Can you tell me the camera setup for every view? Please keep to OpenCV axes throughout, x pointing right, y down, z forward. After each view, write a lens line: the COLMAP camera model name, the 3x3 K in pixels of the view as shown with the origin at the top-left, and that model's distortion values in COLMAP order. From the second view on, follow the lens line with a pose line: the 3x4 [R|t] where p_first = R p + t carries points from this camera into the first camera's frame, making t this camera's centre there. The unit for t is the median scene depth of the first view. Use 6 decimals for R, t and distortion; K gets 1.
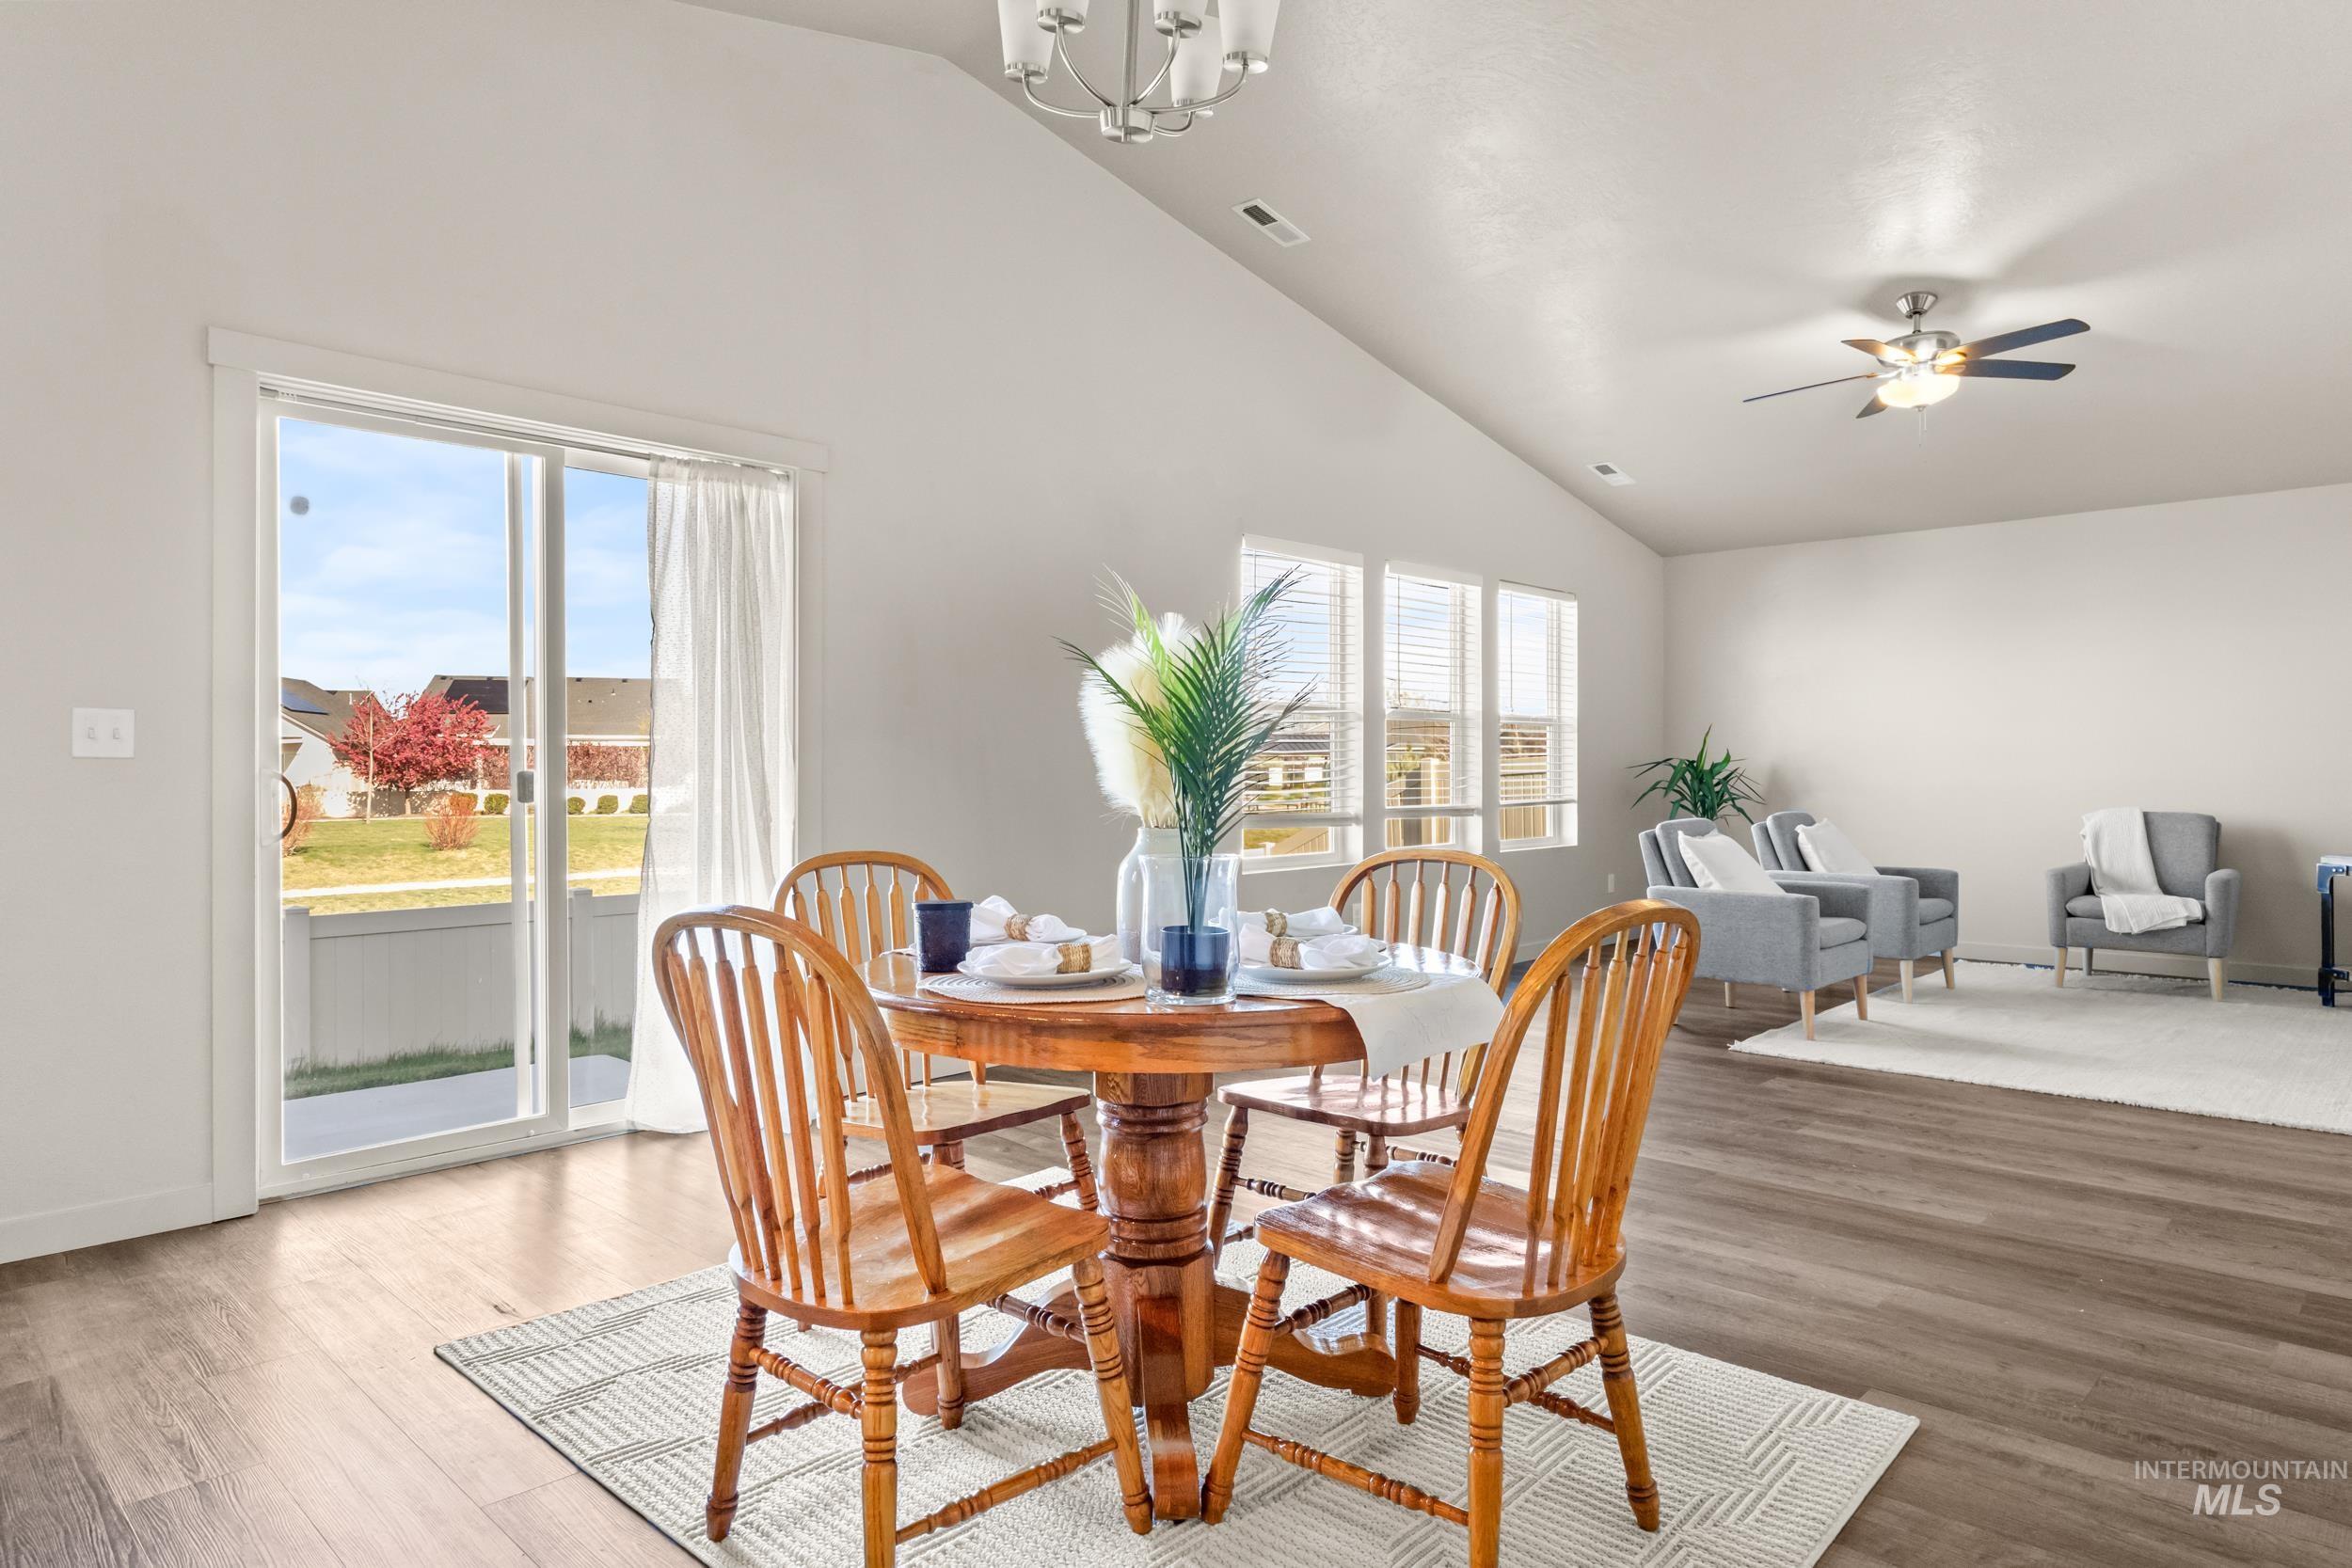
lens RADIAL K [[1384.1, 0, 1170.4], [0, 1384.1, 765.2], [0, 0, 1]] dist [0.000922, -0.001130]
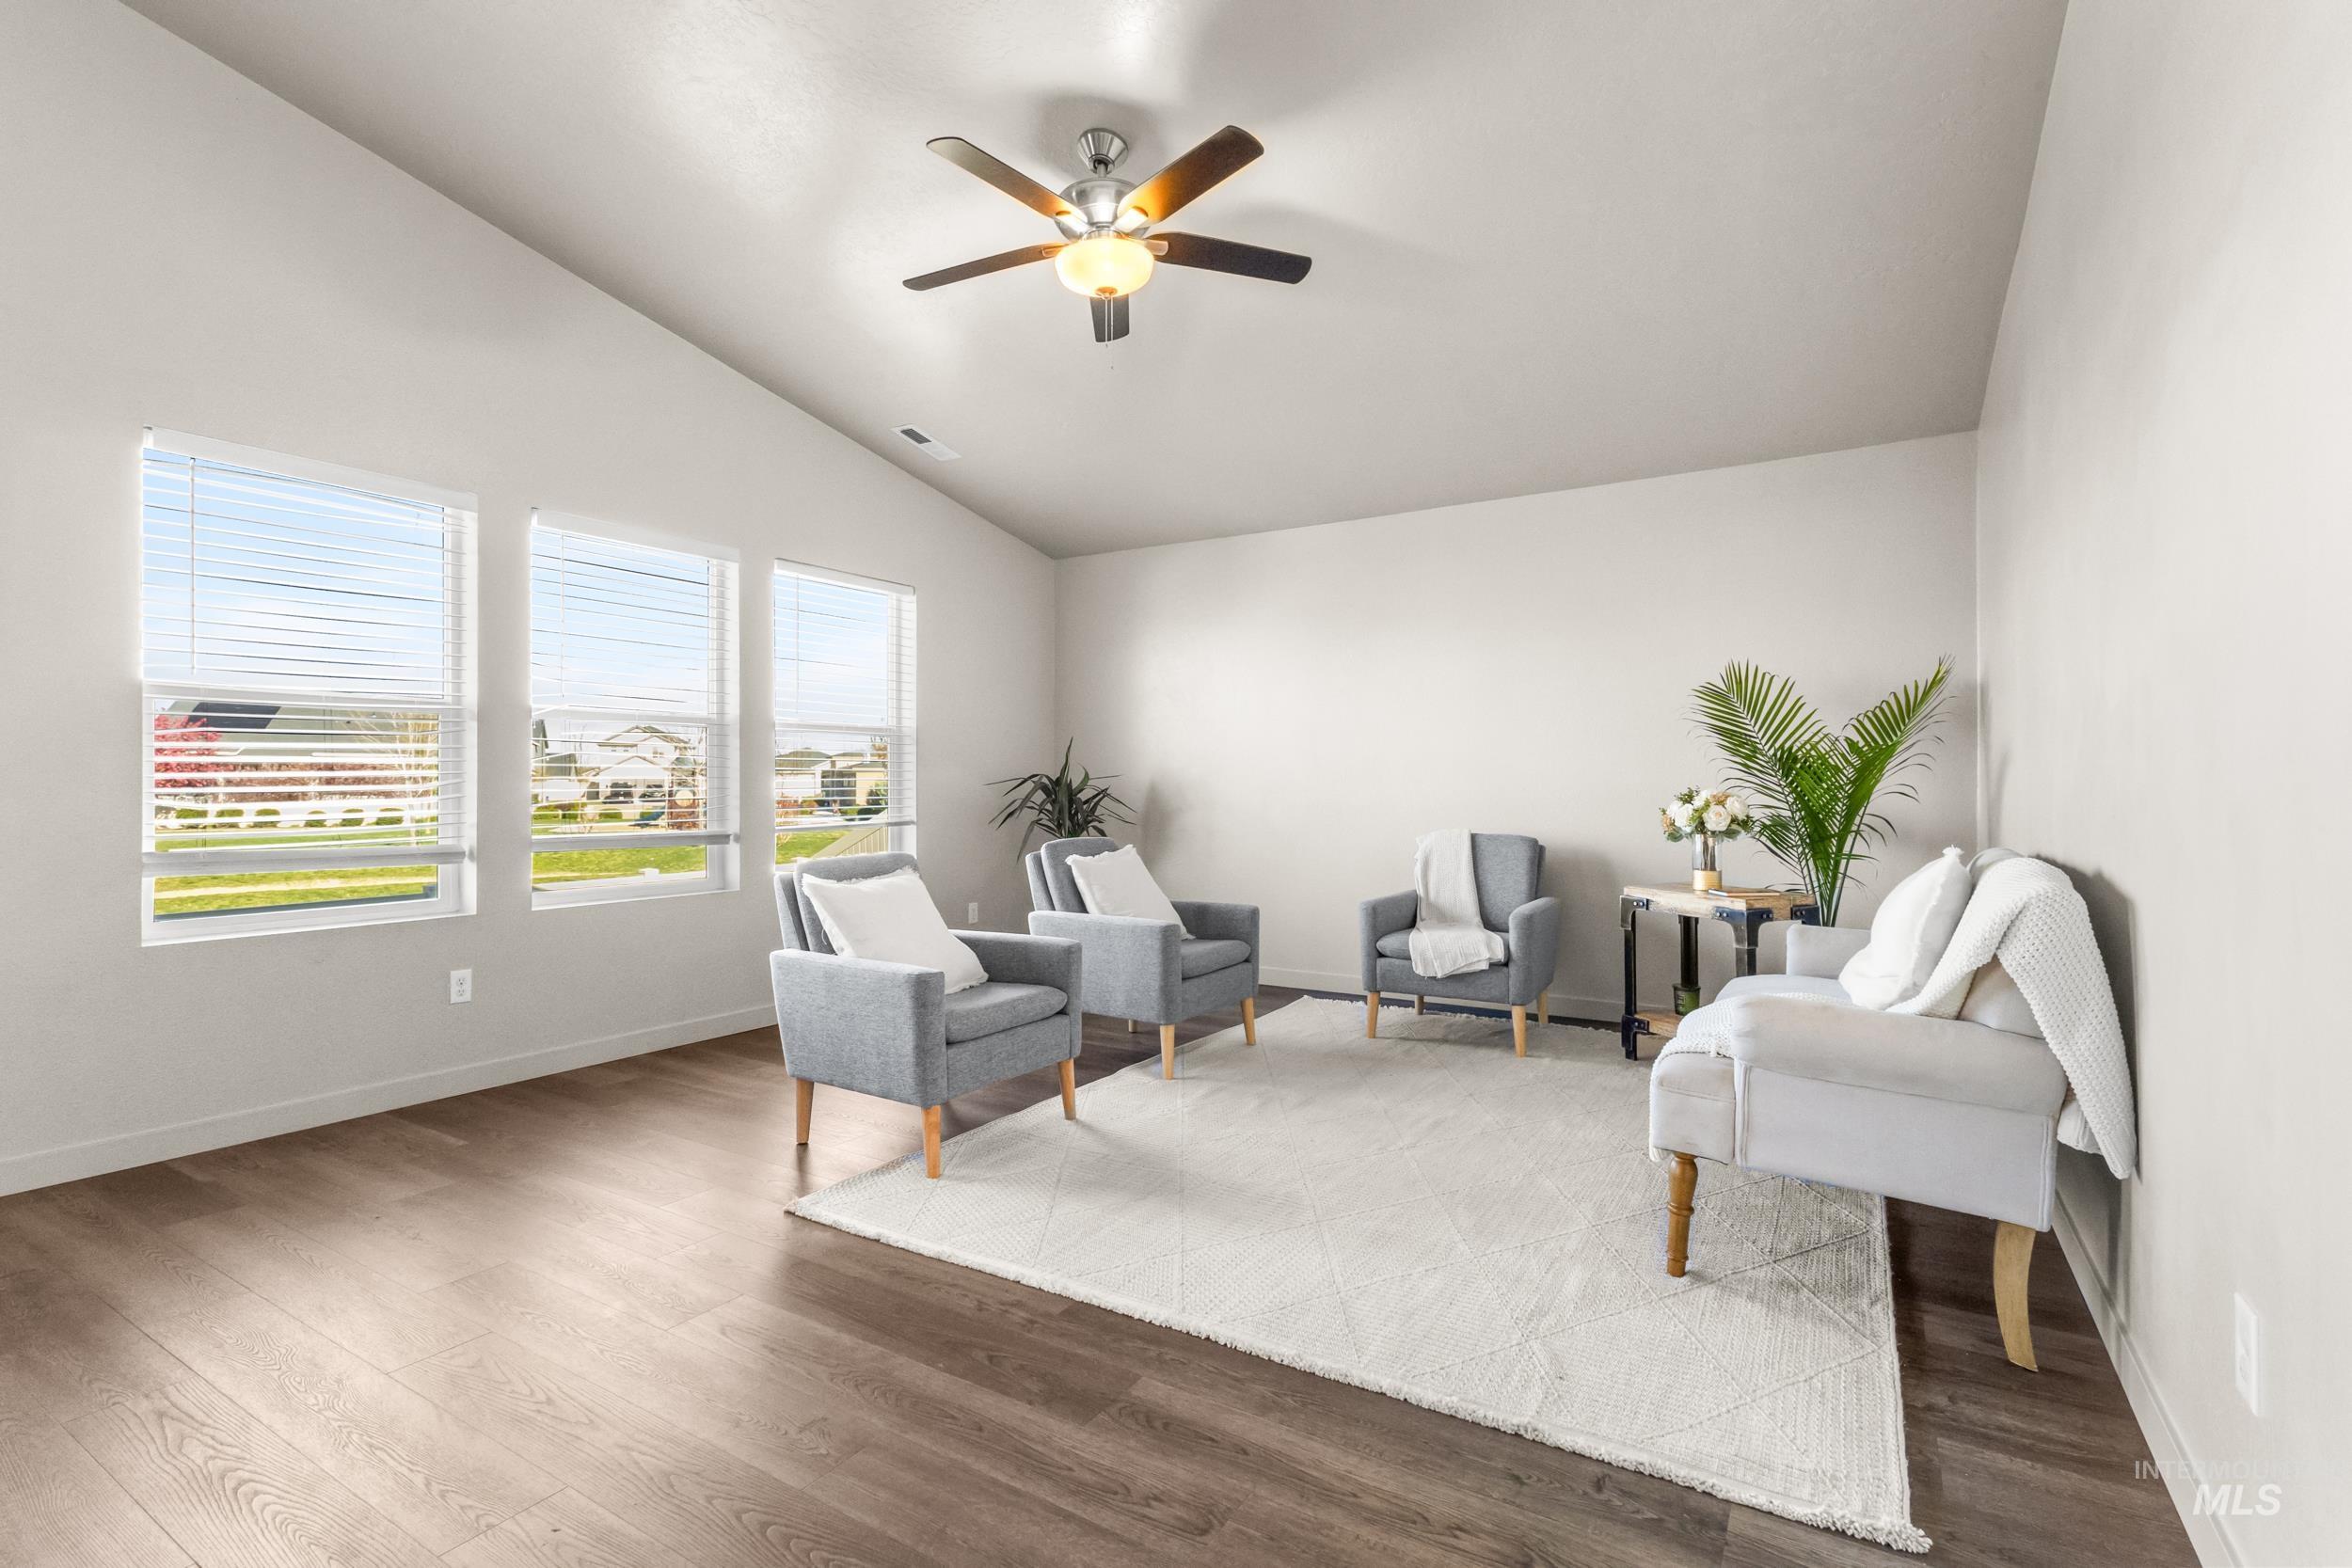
lens RADIAL K [[1080.5, 0, 1173.3], [0, 1080.5, 774.5], [0, 0, 1]] dist [0.000462, -0.000472]
pose [[0.977728, 0.002975, 0.209857, 0.376142], [-0.001328, 0.999967, -0.007987, 0.000507], [-0.209874, 0.007530, 0.977699, 0.359440]]
